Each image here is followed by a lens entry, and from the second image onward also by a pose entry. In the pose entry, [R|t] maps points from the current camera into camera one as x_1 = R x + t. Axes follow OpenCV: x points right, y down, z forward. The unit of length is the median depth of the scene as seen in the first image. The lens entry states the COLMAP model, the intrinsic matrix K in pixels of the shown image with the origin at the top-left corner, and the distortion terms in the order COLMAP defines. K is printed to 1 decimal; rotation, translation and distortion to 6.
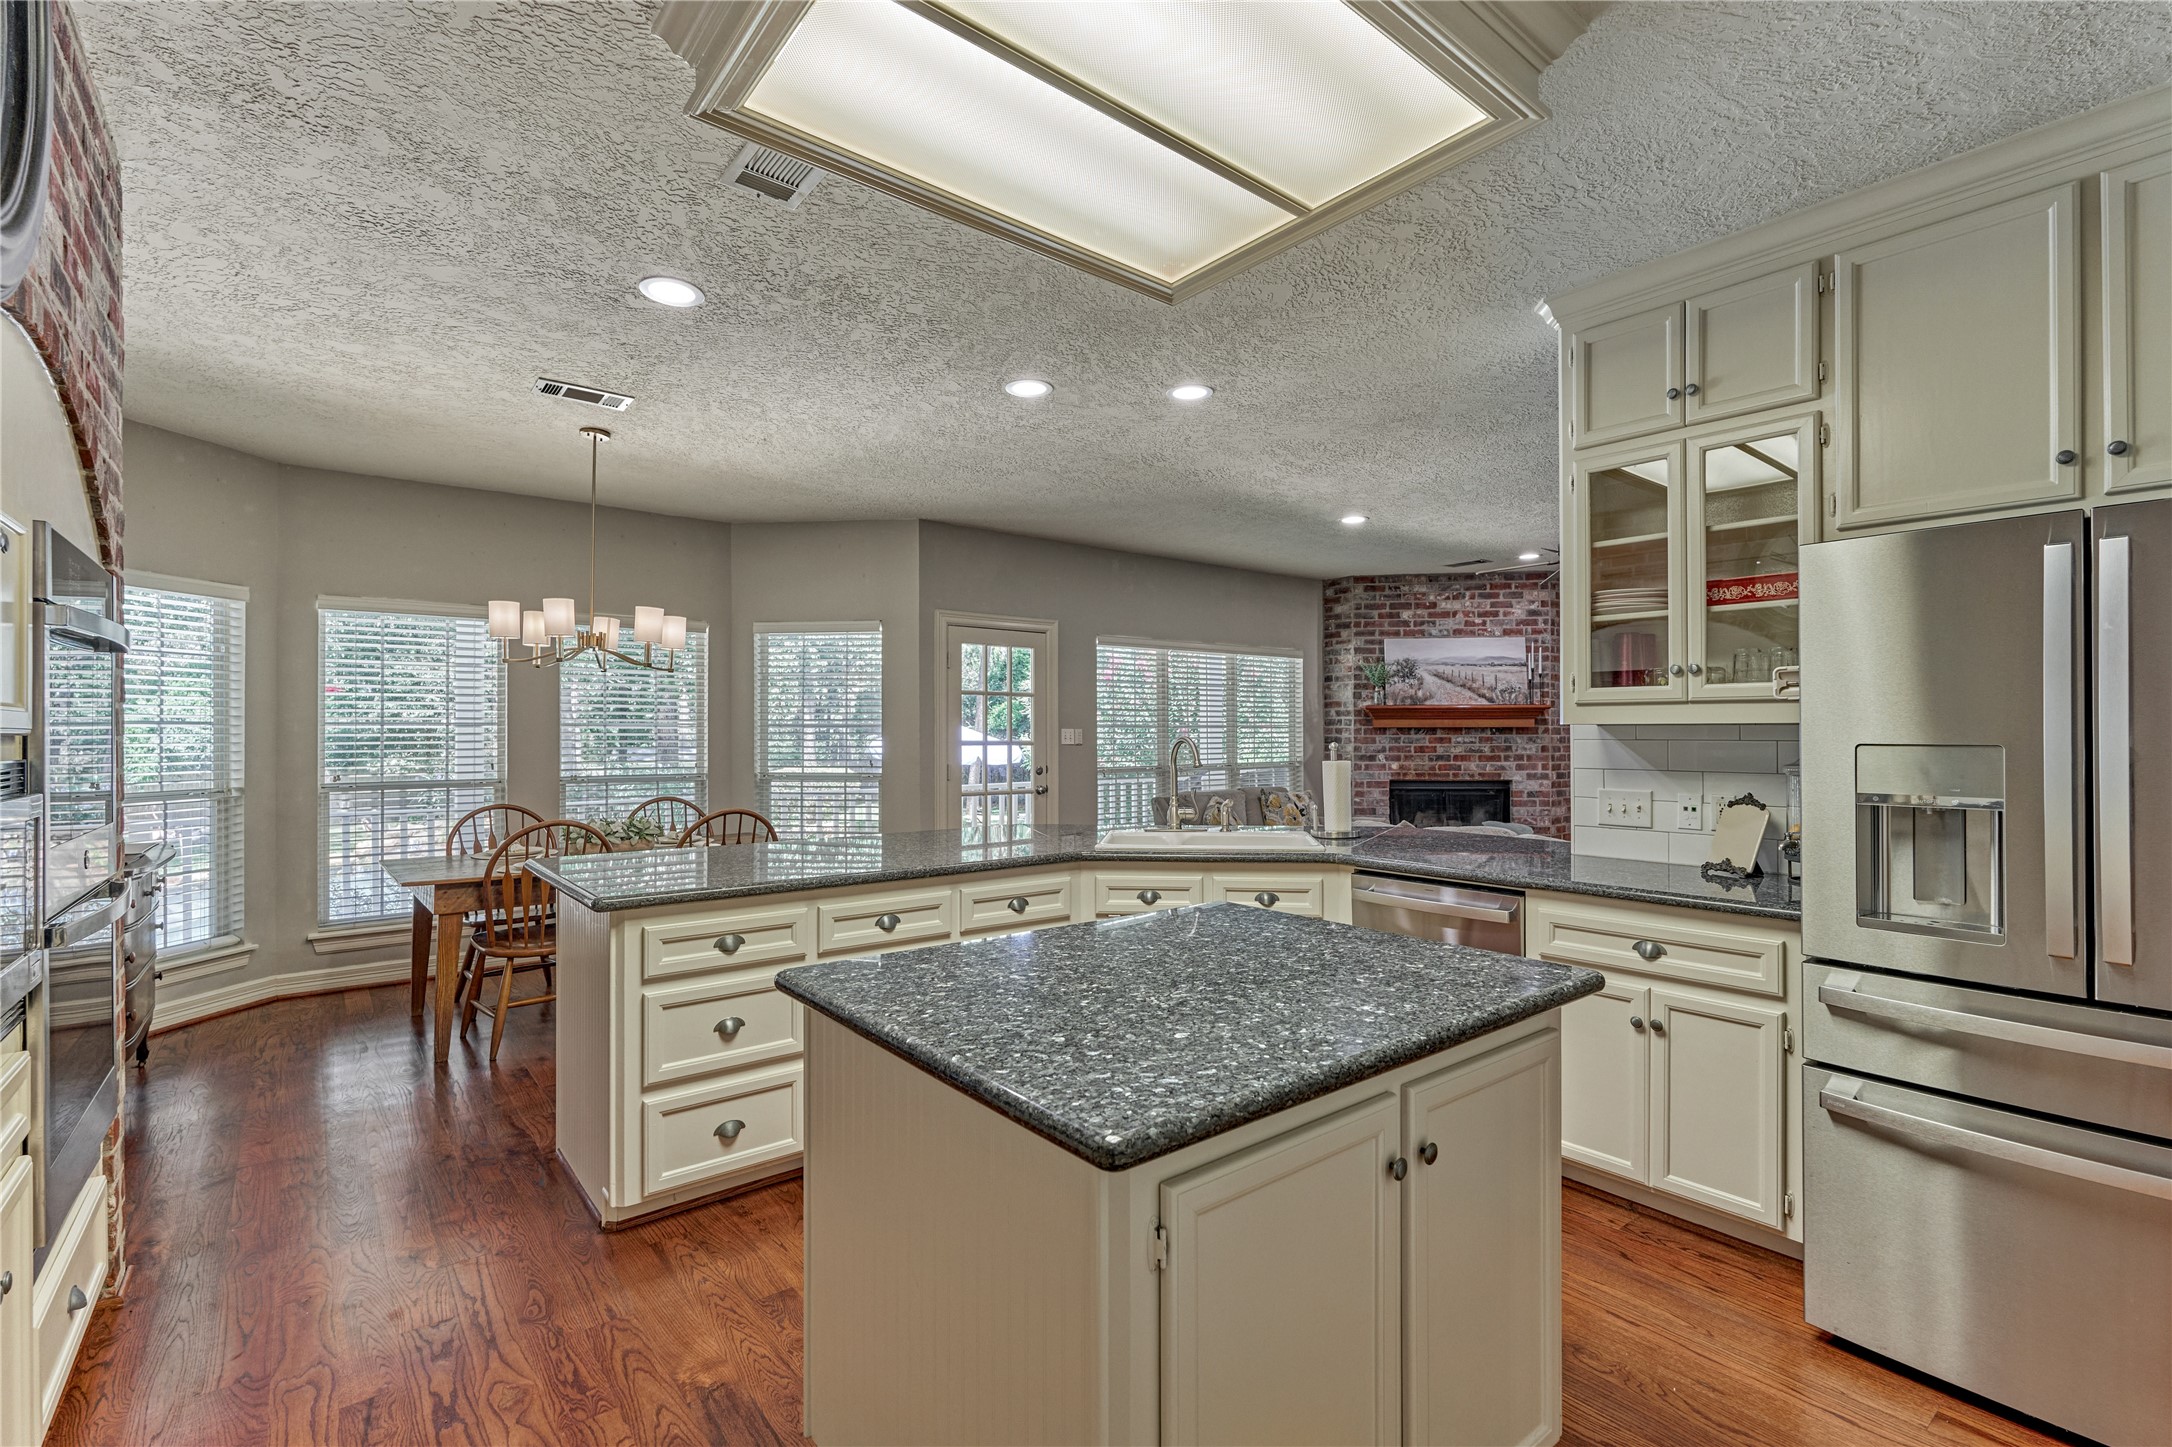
lens RADIAL K [[963.1, 0, 1093.3], [0, 963.1, 727.4], [0, 0, 1]] dist [-0.004840, 0.000590]
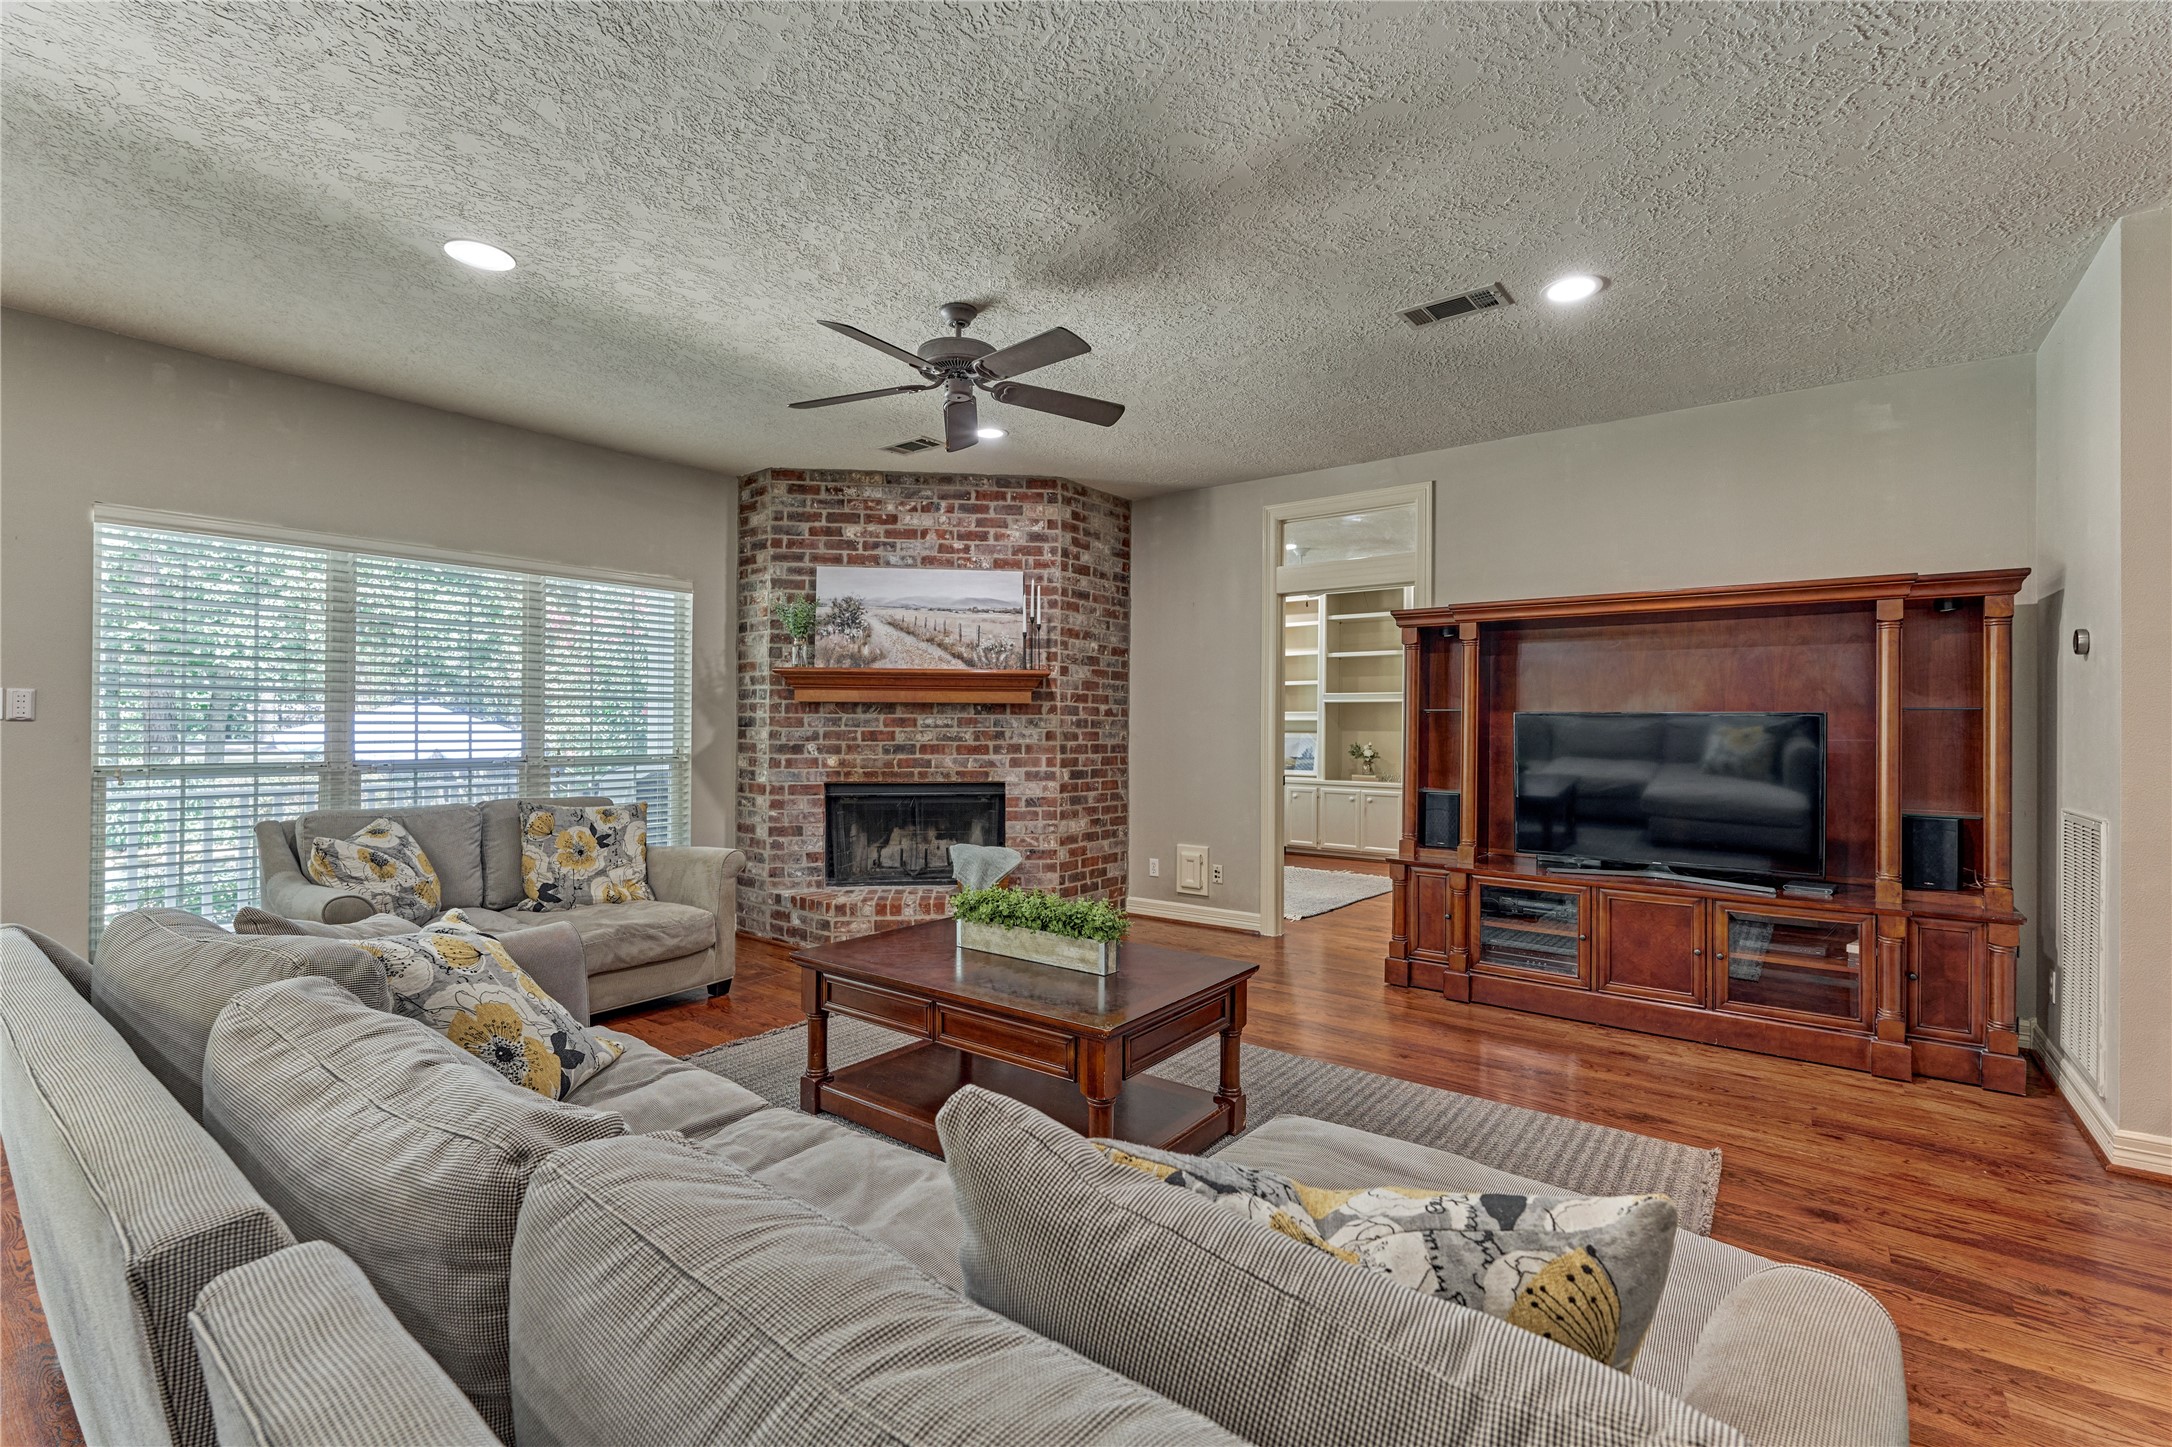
lens RADIAL K [[963.1, 0, 1068.6], [0, 963.1, 720.0], [0, 0, 1]] dist [-0.004840, 0.000590]
pose [[0.972117, 0.007862, 0.234366, 0.317481], [-0.007513, 0.999969, -0.002384, 0.012447], [-0.234377, 0.000557, 0.972146, 0.326391]]
